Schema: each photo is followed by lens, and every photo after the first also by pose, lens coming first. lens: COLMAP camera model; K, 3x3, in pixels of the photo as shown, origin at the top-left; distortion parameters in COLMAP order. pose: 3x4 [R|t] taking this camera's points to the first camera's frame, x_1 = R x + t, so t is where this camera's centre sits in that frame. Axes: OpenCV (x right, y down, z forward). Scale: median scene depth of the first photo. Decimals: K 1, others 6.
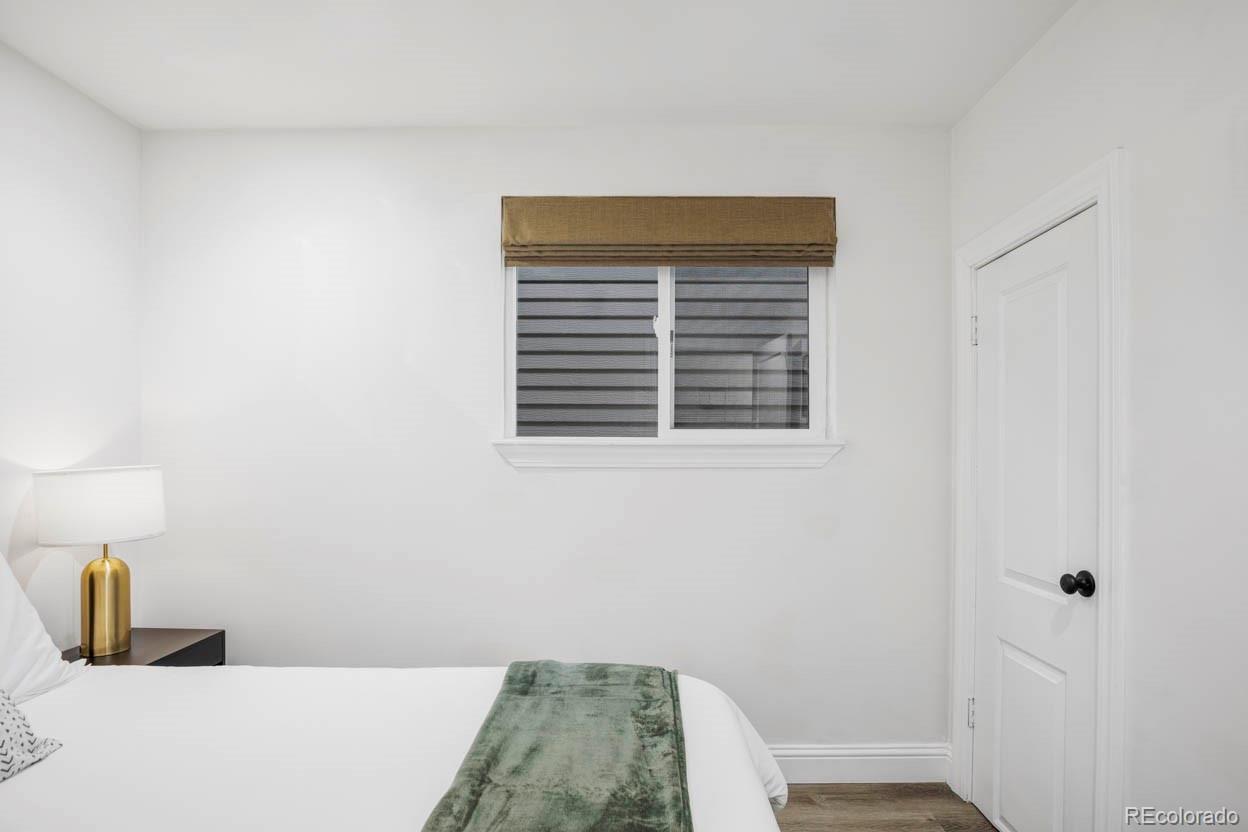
lens RADIAL K [[640.8, 0, 627.0], [0, 640.8, 460.1], [0, 0, 1]] dist [-0.030182, 0.000128]
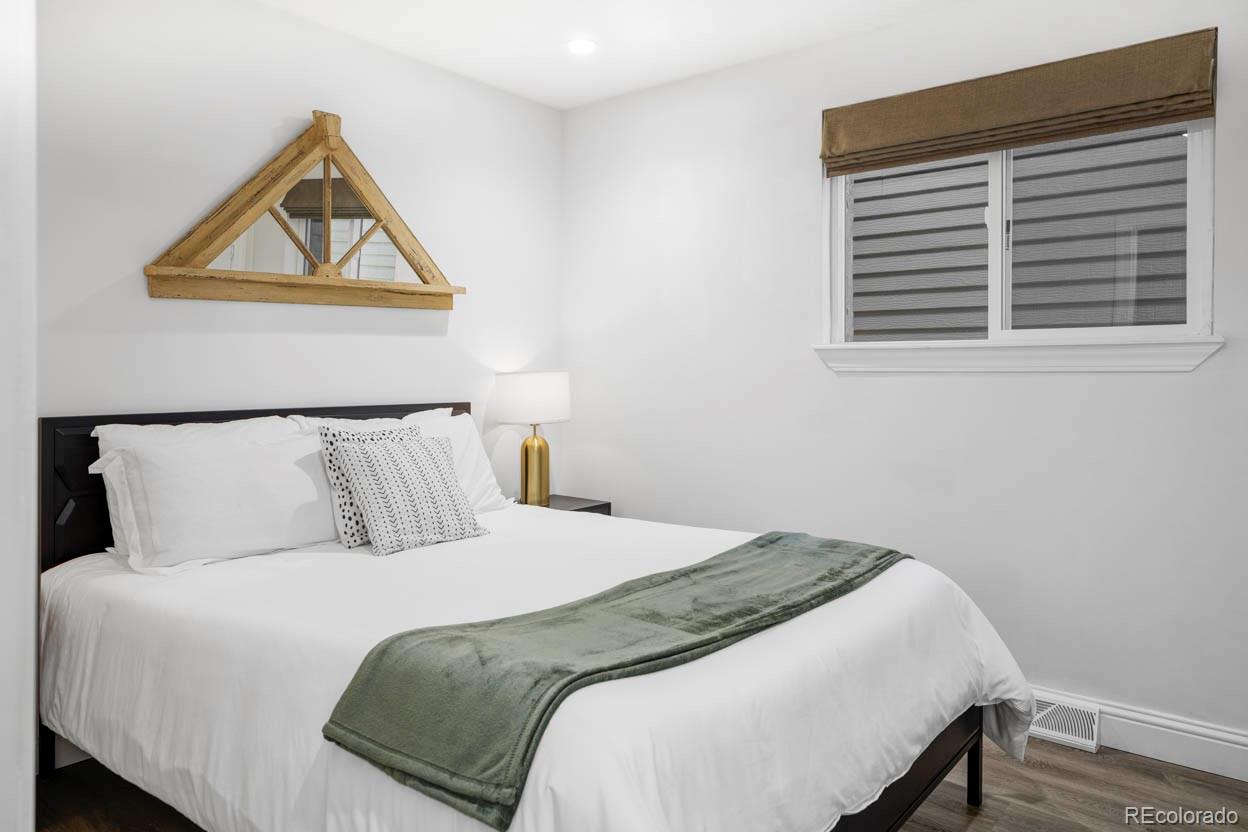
lens RADIAL K [[843.4, 0, 624.0], [0, 843.4, 416.0], [0, 0, 1]] dist [-0.002894, 0.004653]
pose [[0.783945, 0.029381, -0.620134, 0.415323], [-0.003562, 0.999076, 0.042831, 0.026446], [0.620820, -0.031368, 0.783325, -0.293044]]
